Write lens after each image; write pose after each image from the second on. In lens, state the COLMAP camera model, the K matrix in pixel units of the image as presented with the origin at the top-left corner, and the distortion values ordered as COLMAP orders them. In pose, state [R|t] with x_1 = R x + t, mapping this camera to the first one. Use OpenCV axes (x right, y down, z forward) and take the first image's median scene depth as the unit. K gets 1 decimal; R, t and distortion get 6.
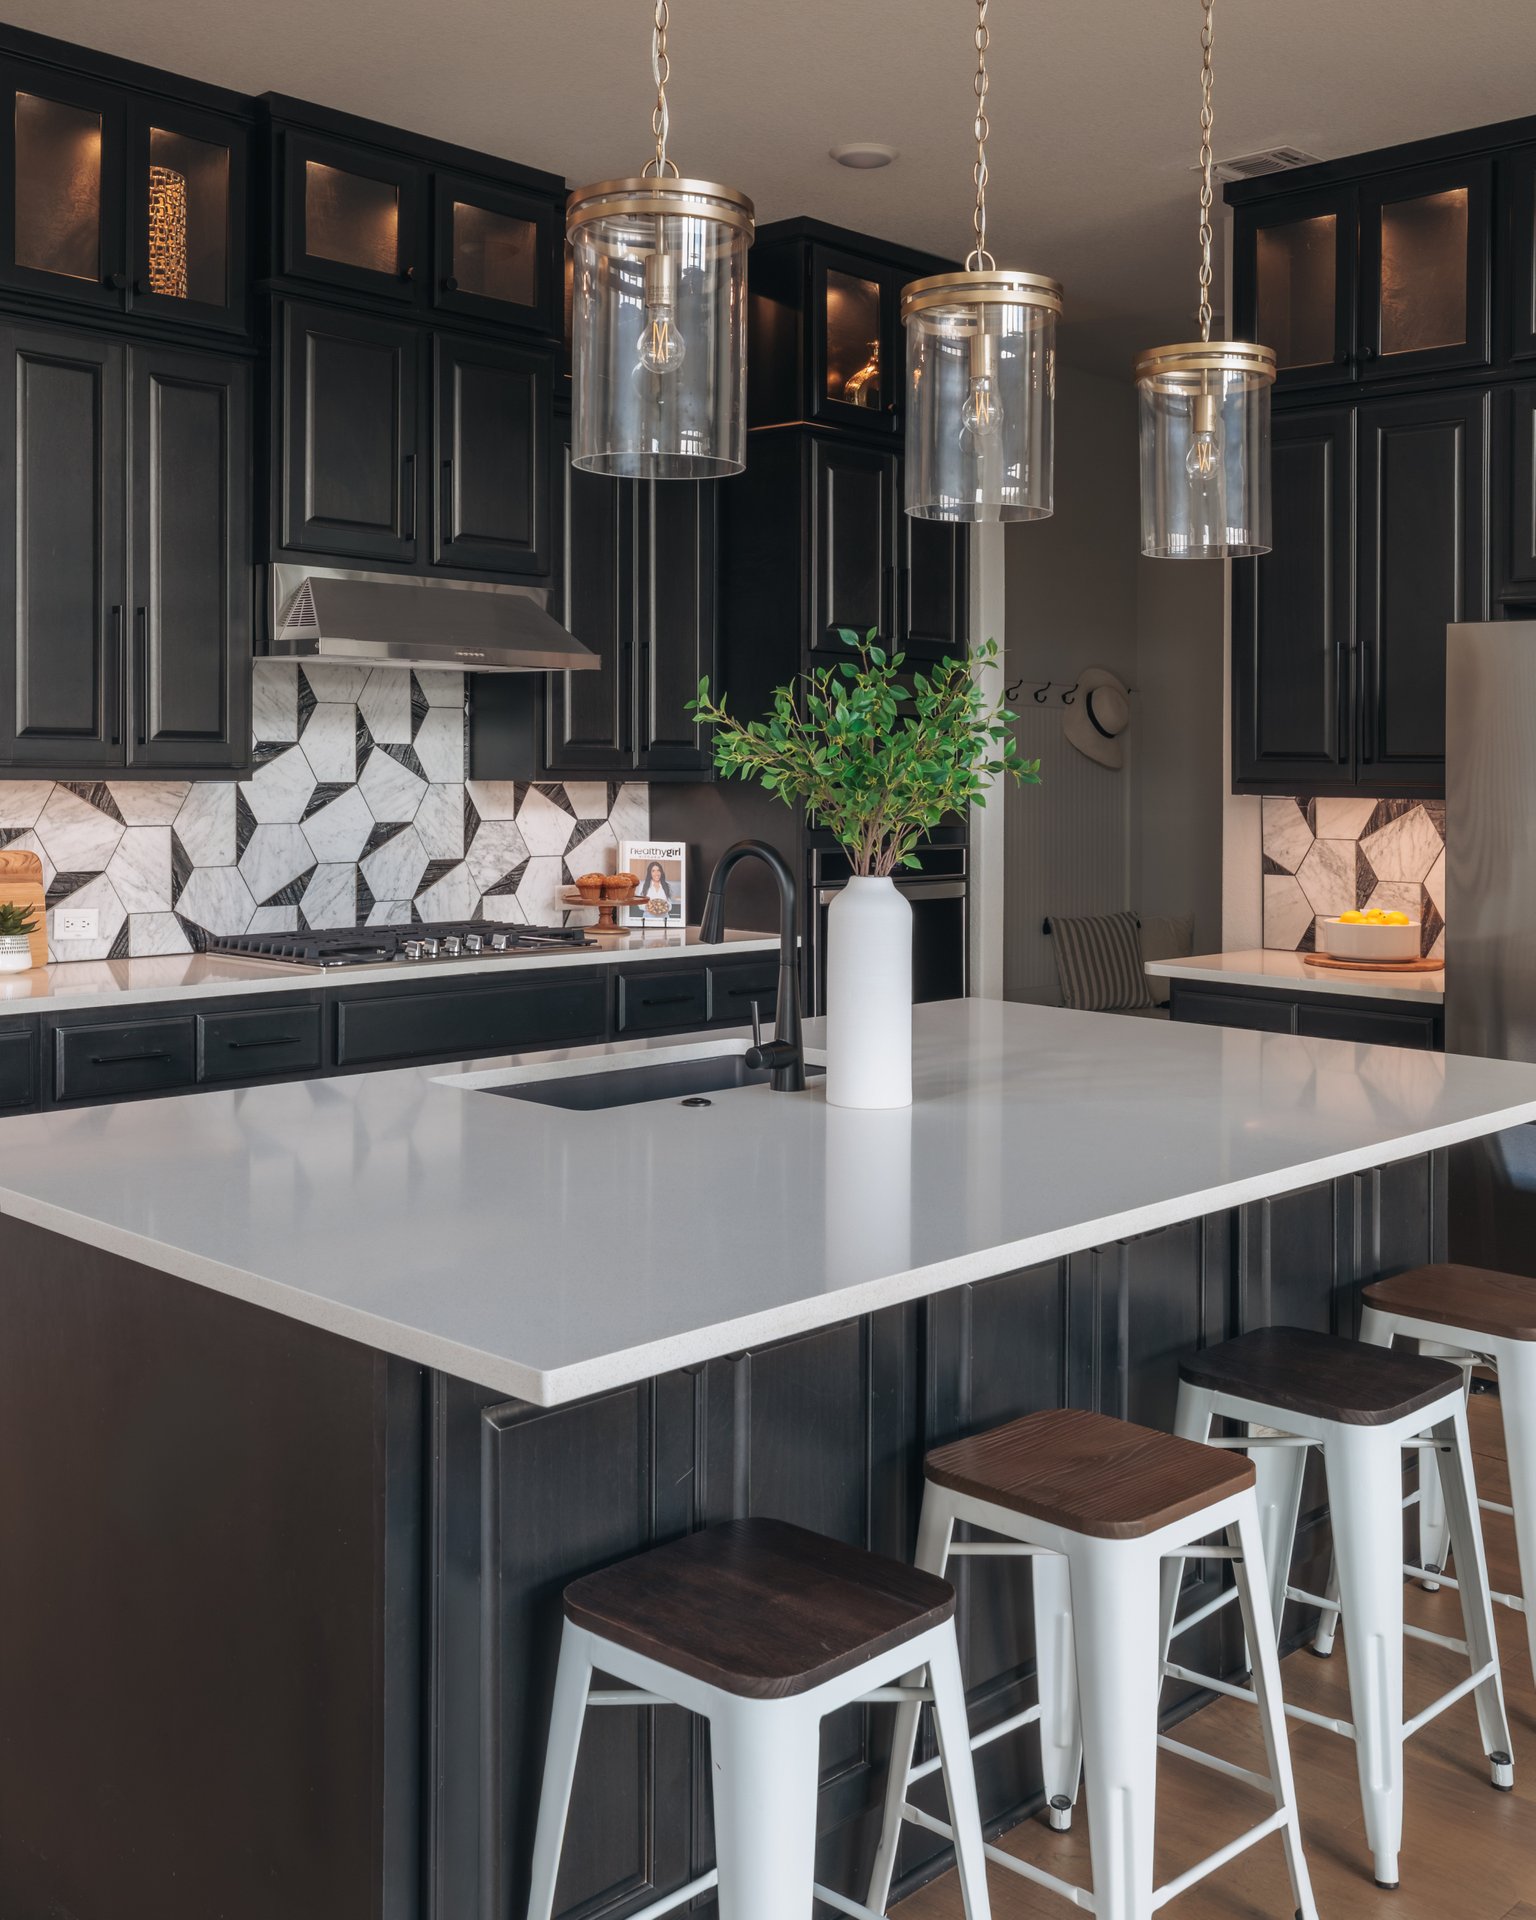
lens RADIAL K [[1951.2, 0, 726.5], [0, 1951.2, 793.9], [0, 0, 1]] dist [-0.073722, 0.012832]
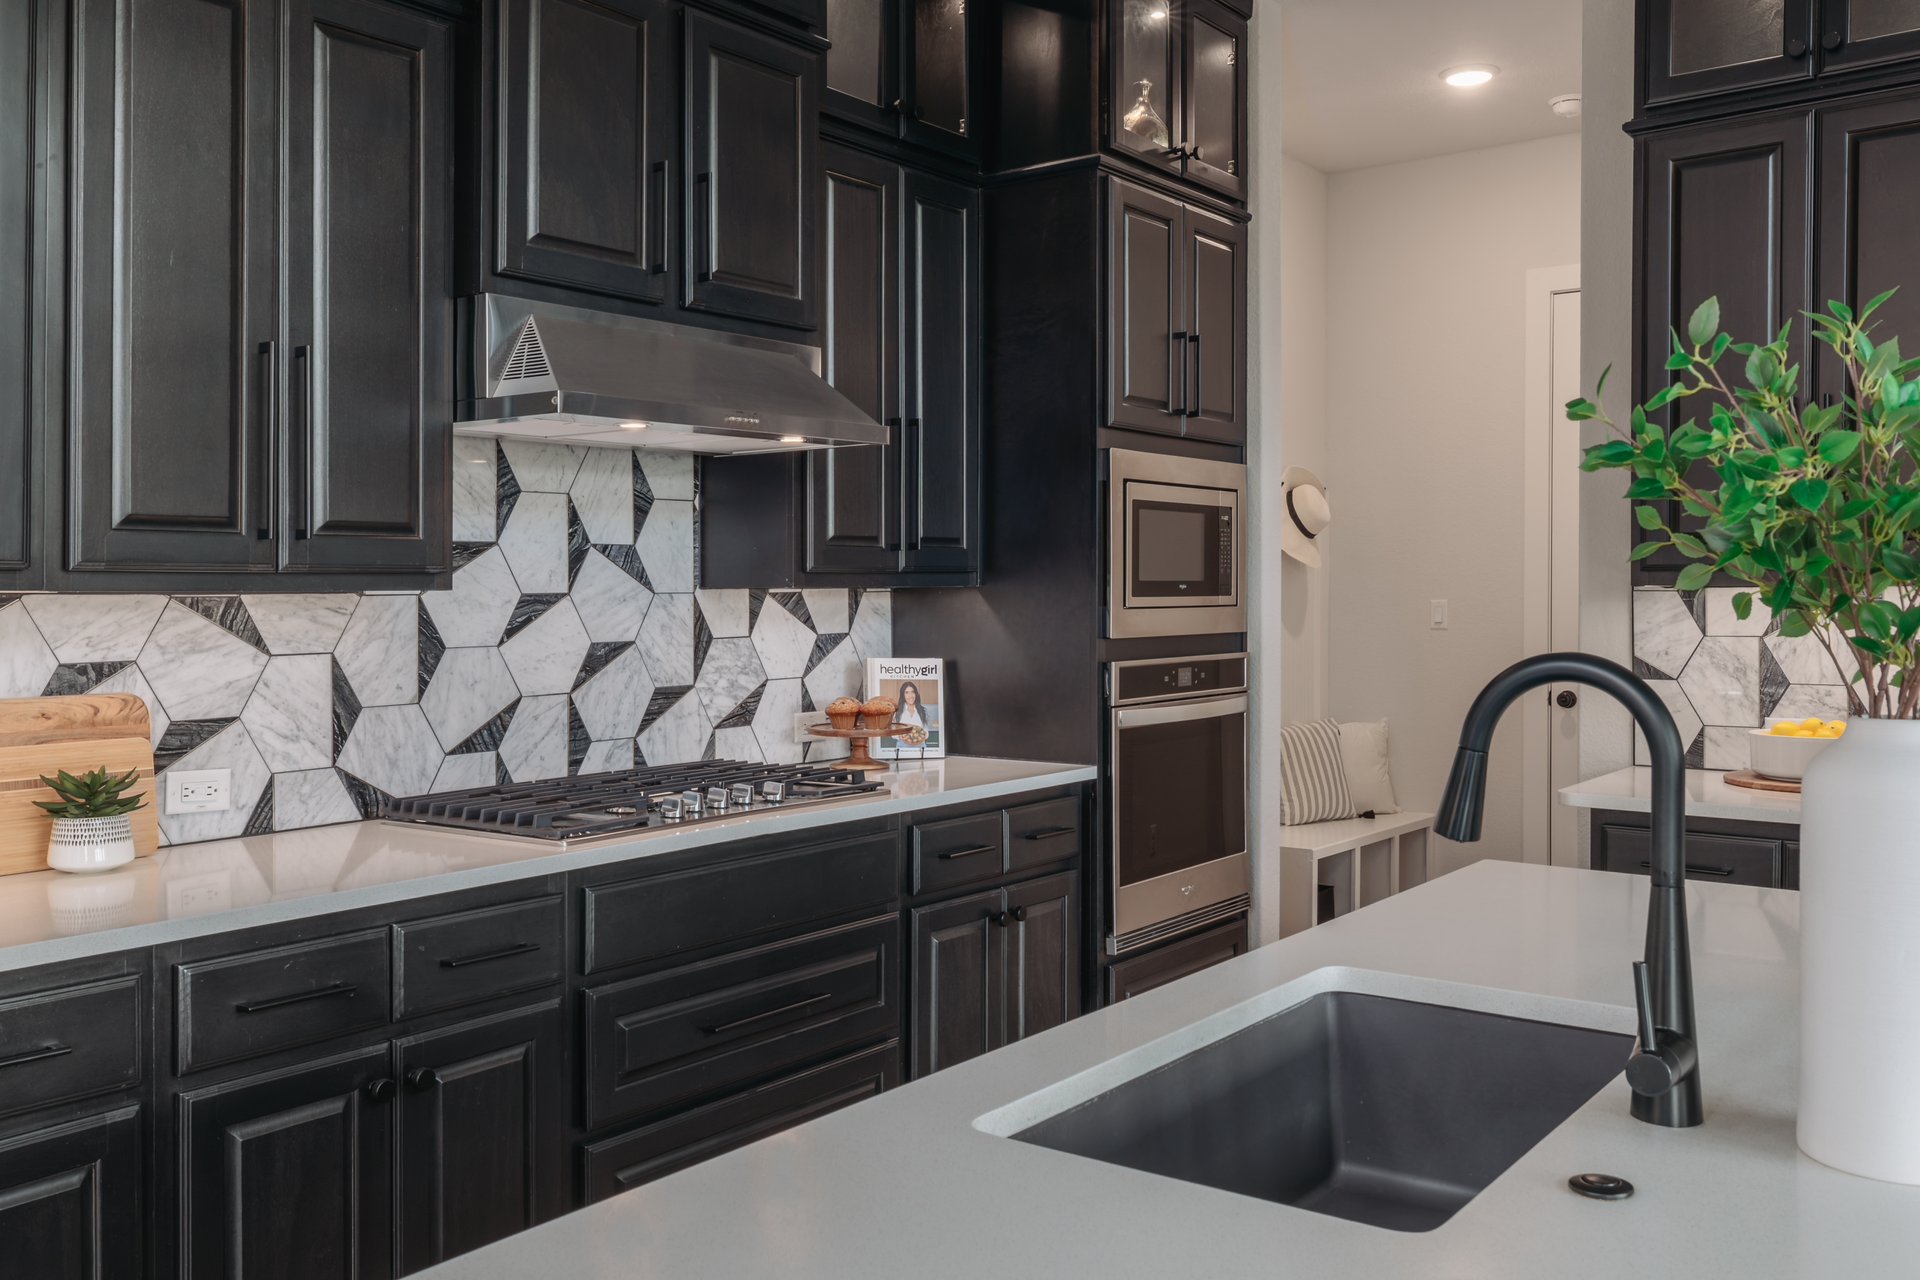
lens RADIAL K [[1683.8, 0, 983.3], [0, 1683.8, 539.7], [0, 0, 1]] dist [-0.003327, 0.014558]
pose [[0.990973, -0.015101, 0.133208, -0.116245], [0.020885, 0.998893, -0.042138, 0.005097], [-0.132424, 0.044539, 0.990192, 0.302700]]
